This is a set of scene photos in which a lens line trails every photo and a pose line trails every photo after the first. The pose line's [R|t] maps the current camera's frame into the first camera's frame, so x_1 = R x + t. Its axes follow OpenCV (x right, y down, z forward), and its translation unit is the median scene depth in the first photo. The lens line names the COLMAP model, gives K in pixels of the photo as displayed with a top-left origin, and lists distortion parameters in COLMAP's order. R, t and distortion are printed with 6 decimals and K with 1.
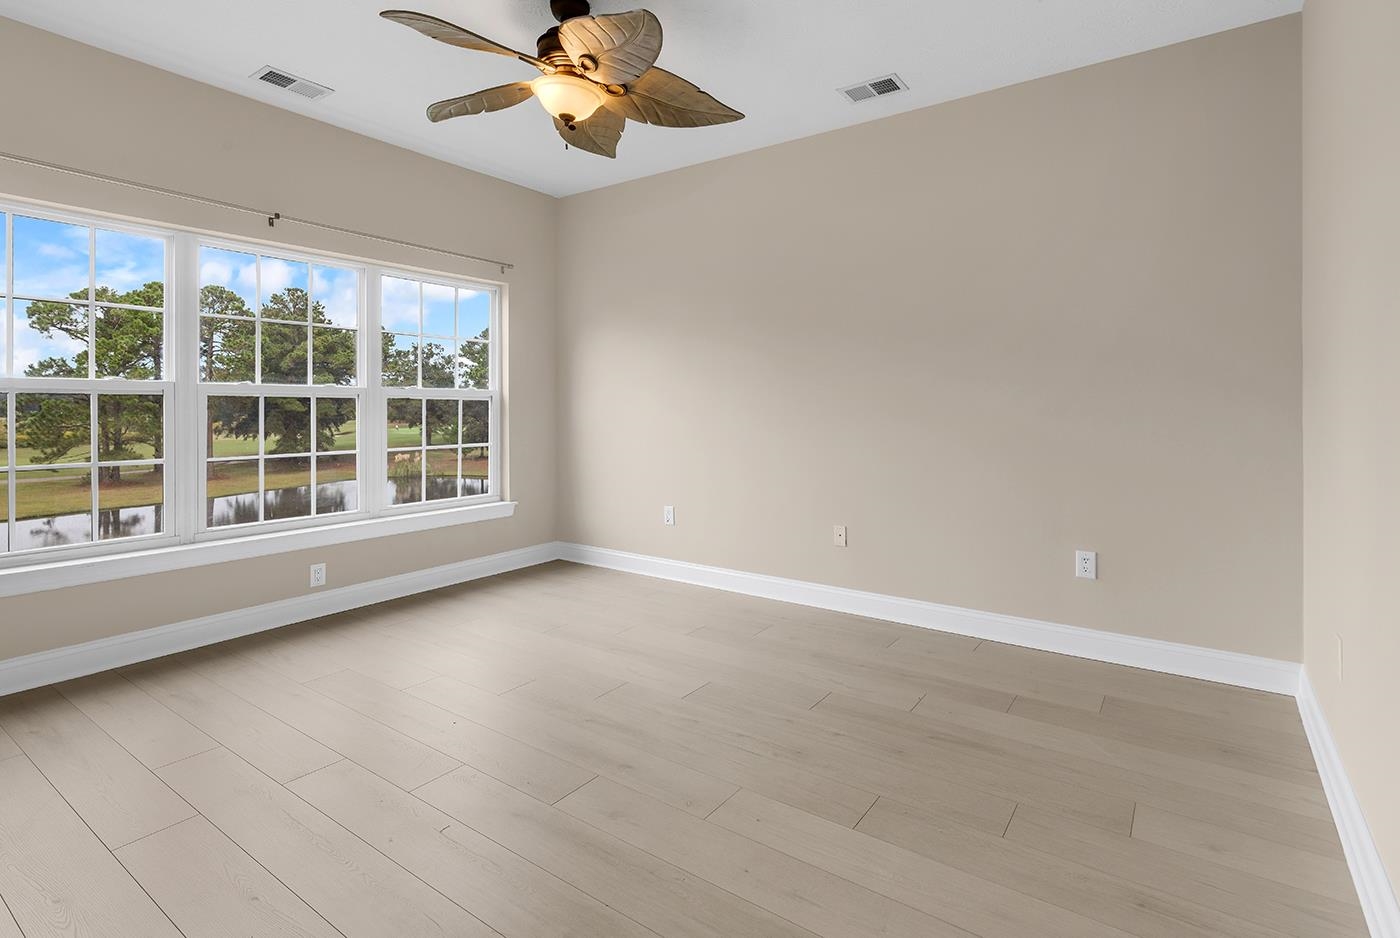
lens RADIAL K [[632.1, 0, 701.3], [0, 632.1, 446.6], [0, 0, 1]] dist [0.004223, 0.000230]
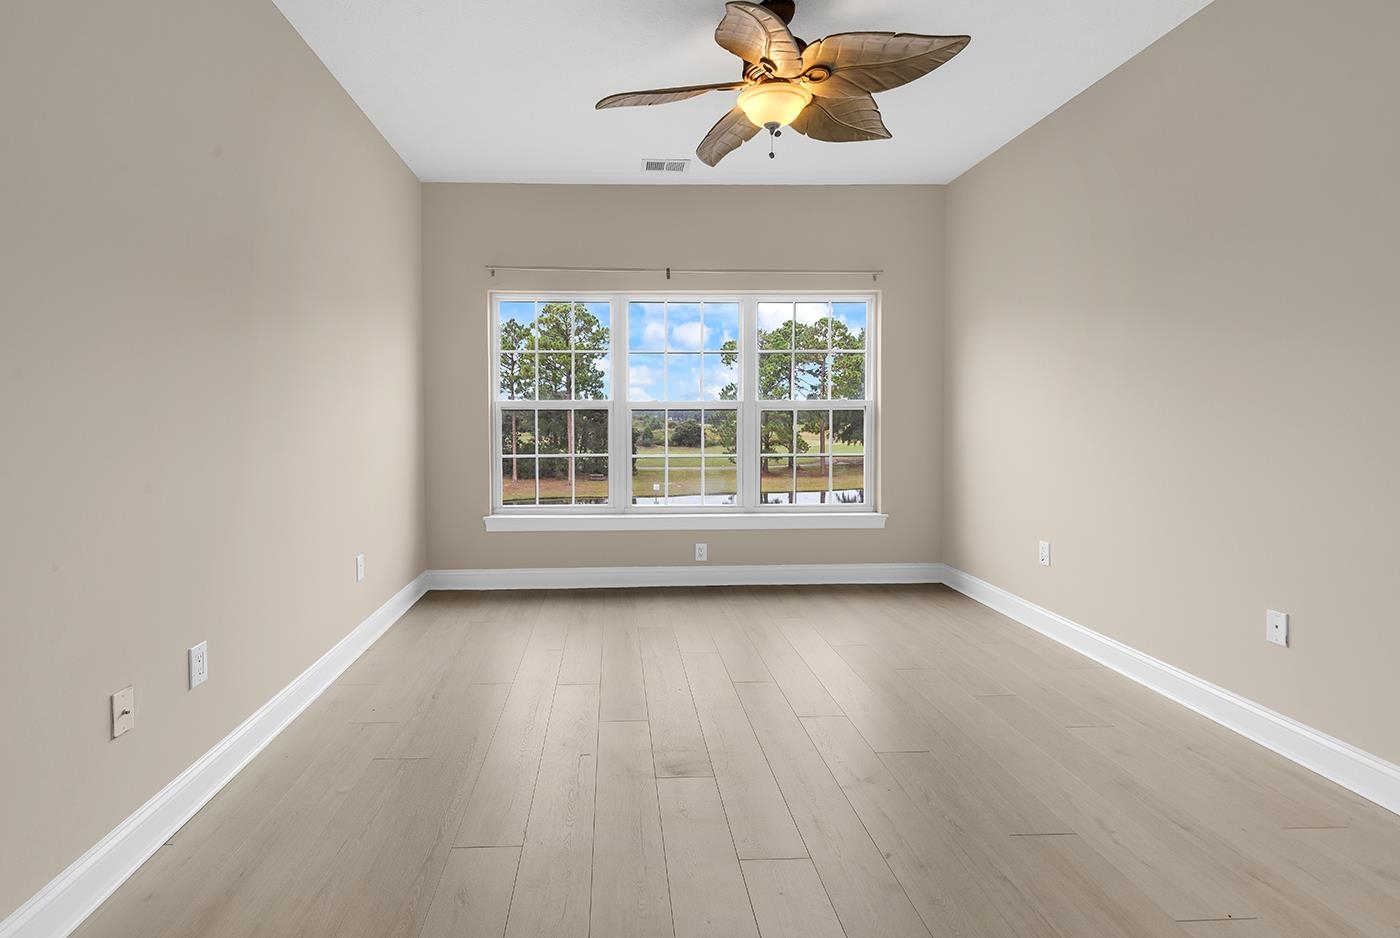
lens RADIAL K [[642.7, 0, 700.0], [0, 642.7, 469.0], [0, 0, 1]] dist [0.001581, -0.000026]
pose [[0.638142, 0.059691, -0.767601, 0.287093], [-0.045096, 0.998176, 0.040131, -0.009585], [0.768597, 0.009007, 0.639670, 0.149978]]
